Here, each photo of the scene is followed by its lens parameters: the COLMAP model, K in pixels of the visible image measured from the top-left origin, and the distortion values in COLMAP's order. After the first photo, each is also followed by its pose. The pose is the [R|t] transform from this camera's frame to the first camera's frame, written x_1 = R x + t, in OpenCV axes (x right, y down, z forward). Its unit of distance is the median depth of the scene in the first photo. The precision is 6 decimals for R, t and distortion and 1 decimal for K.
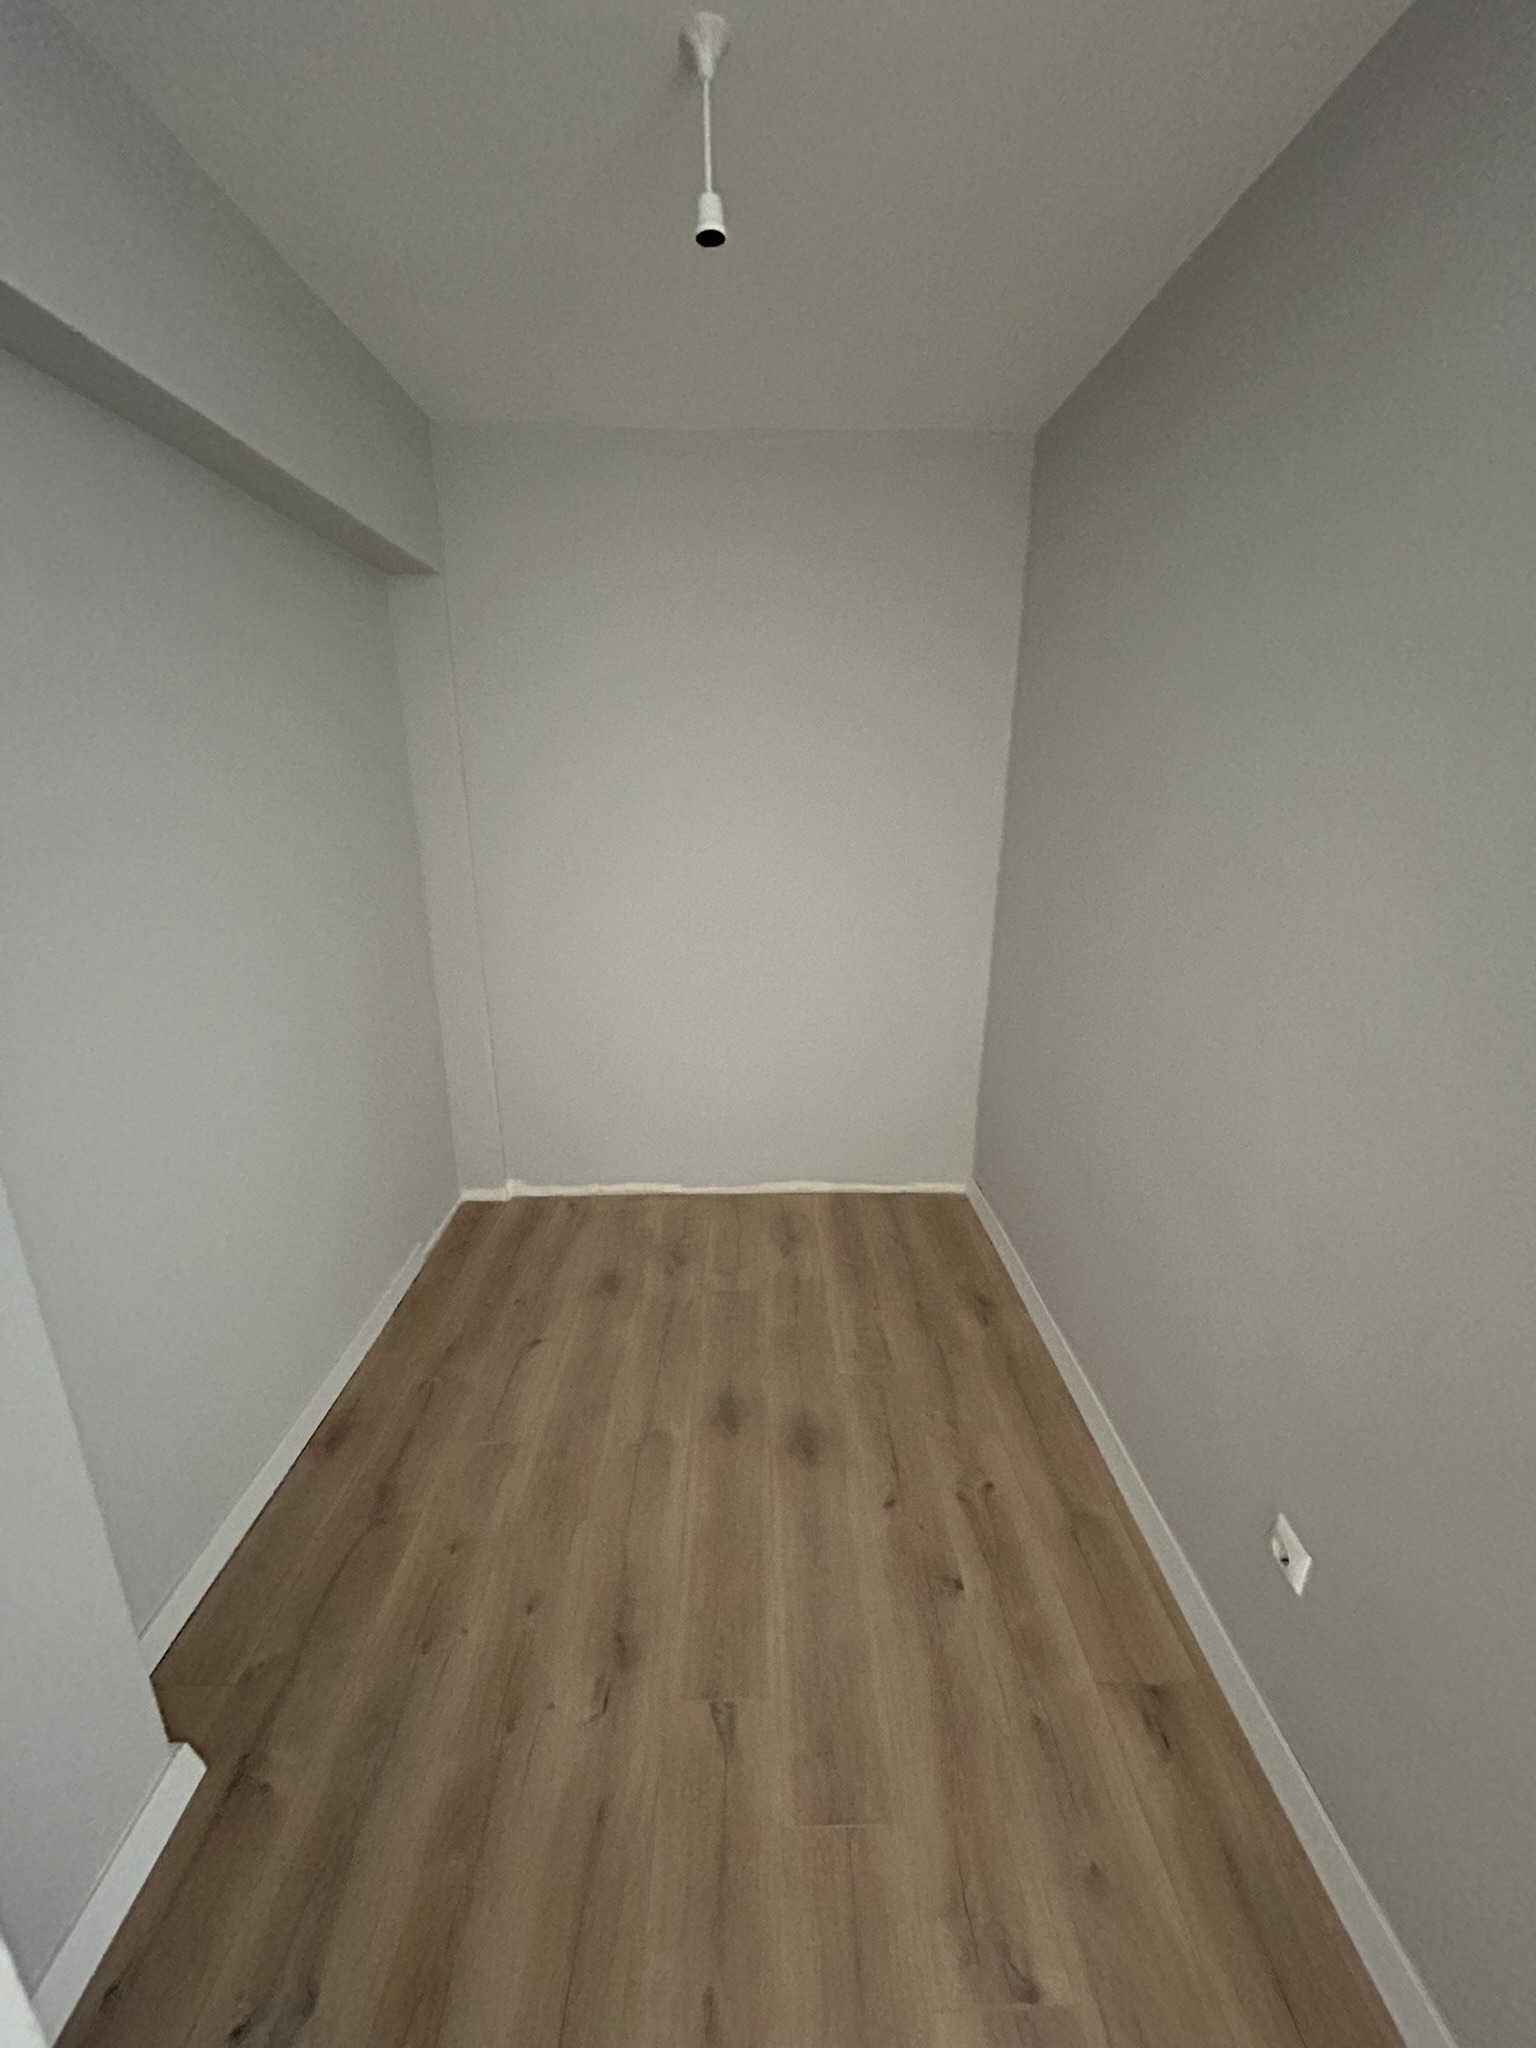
lens RADIAL K [[820.3, 0, 758.2], [0, 820.3, 1022.1], [0, 0, 1]] dist [0.001959, -0.000457]
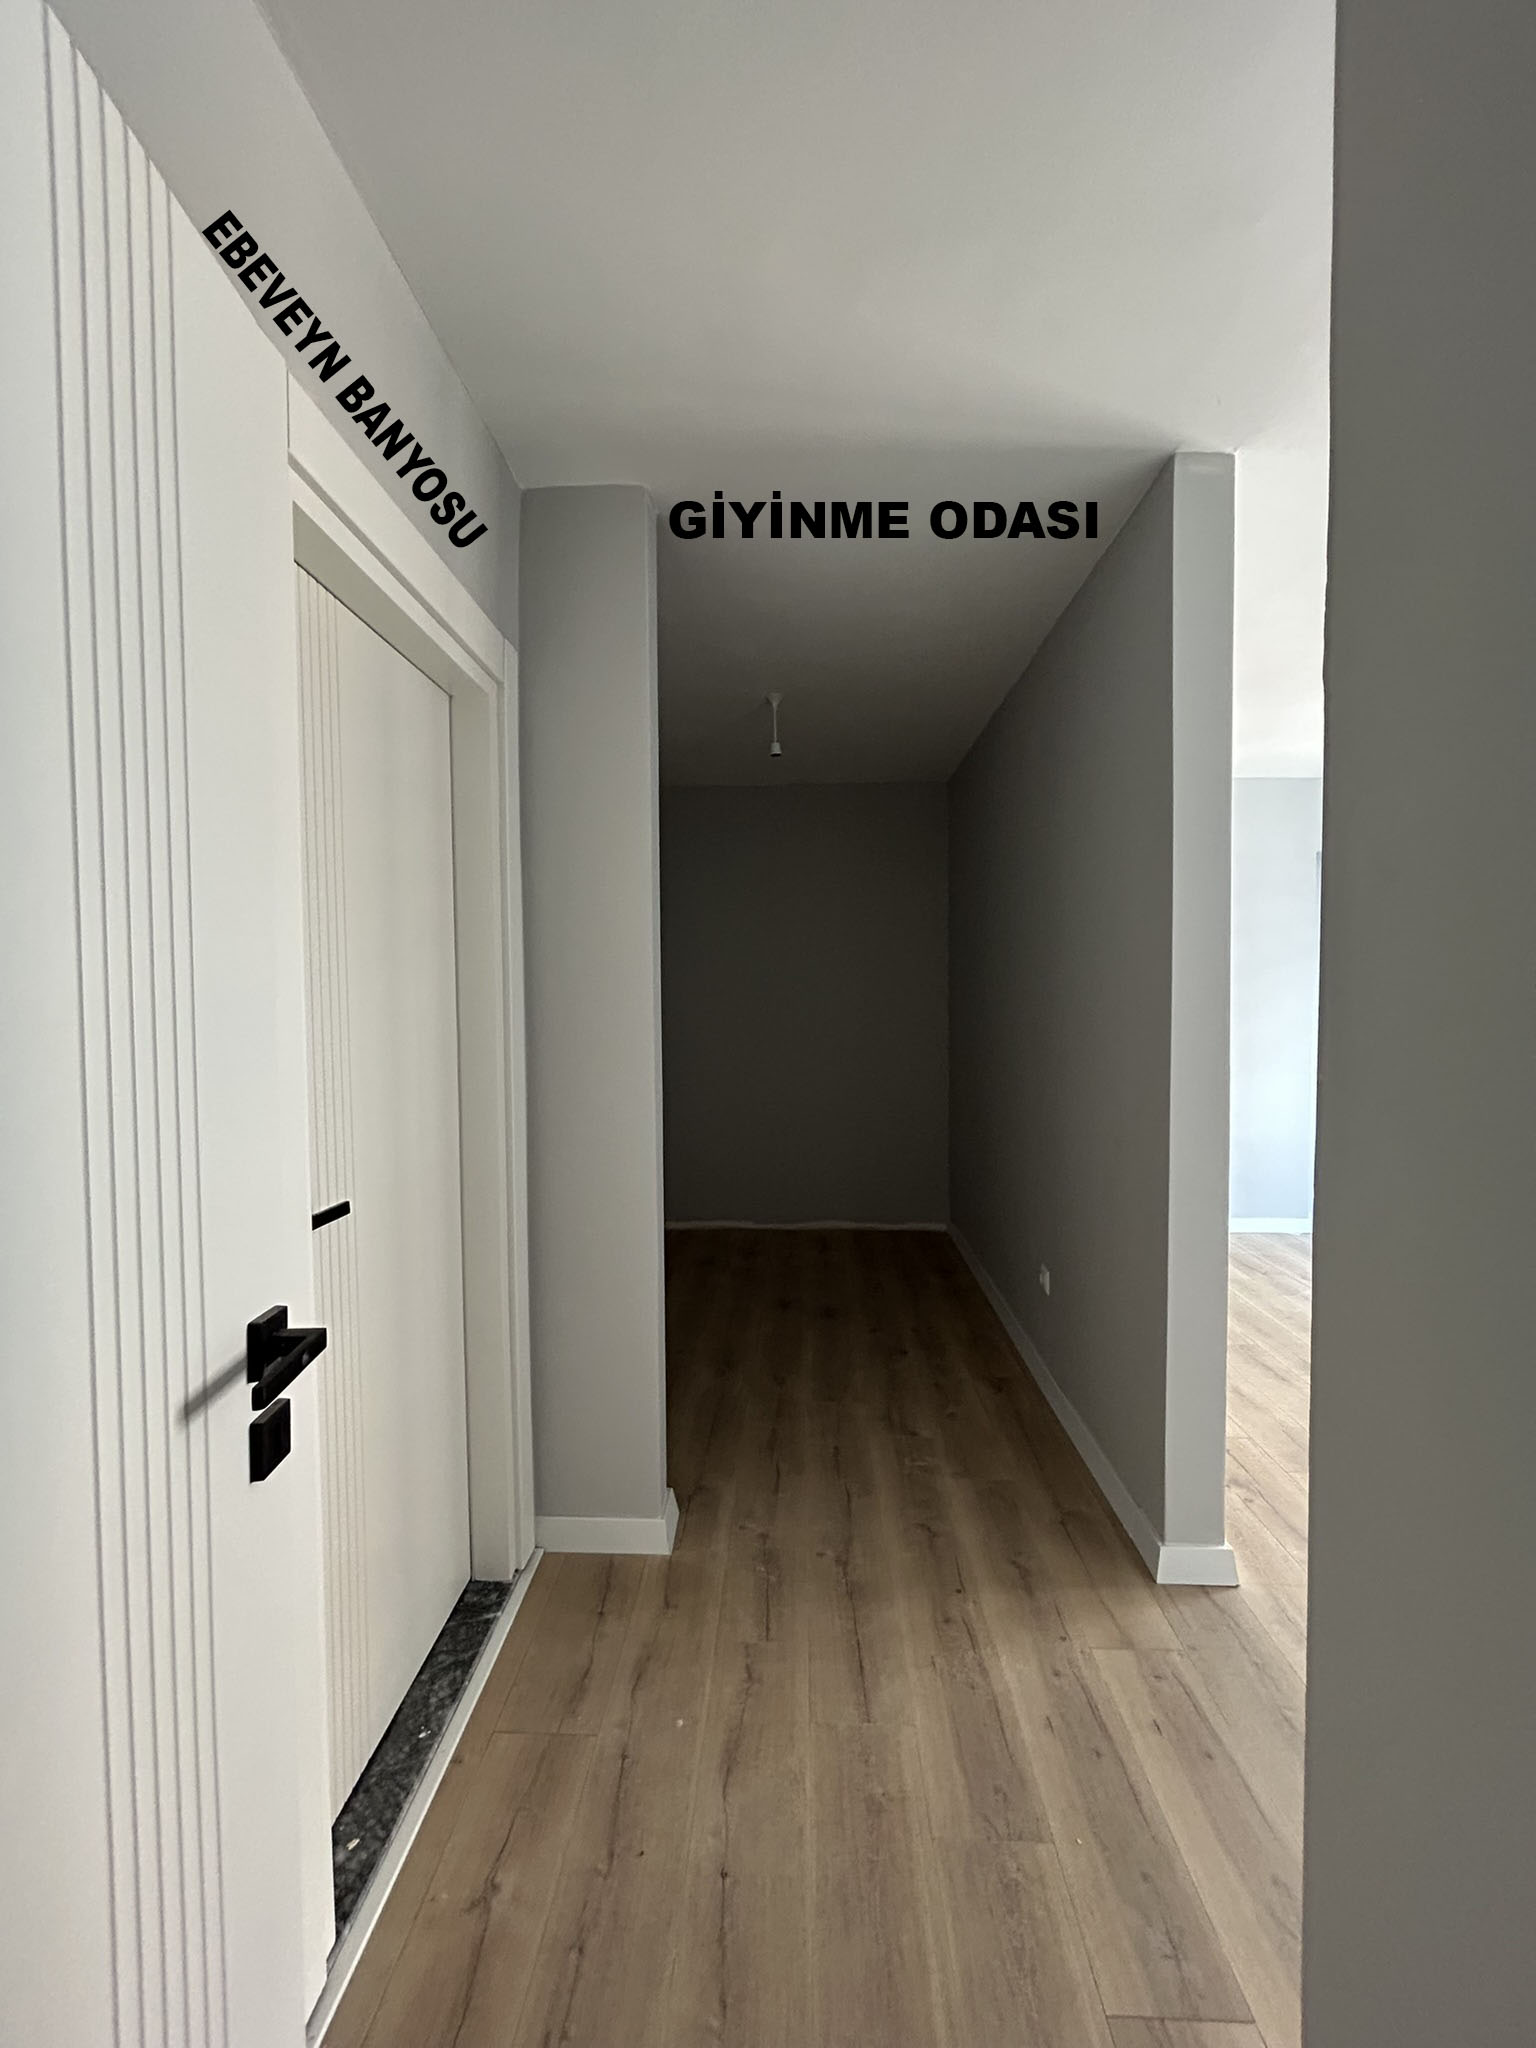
lens RADIAL K [[820.3, 0, 771.1], [0, 820.3, 1025.5], [0, 0, 1]] dist [0.001959, -0.000457]
pose [[0.998415, -0.010214, -0.055352, 0.029485], [-0.004546, 0.965551, -0.260175, 0.276790], [0.056103, 0.260014, 0.963974, -0.610411]]
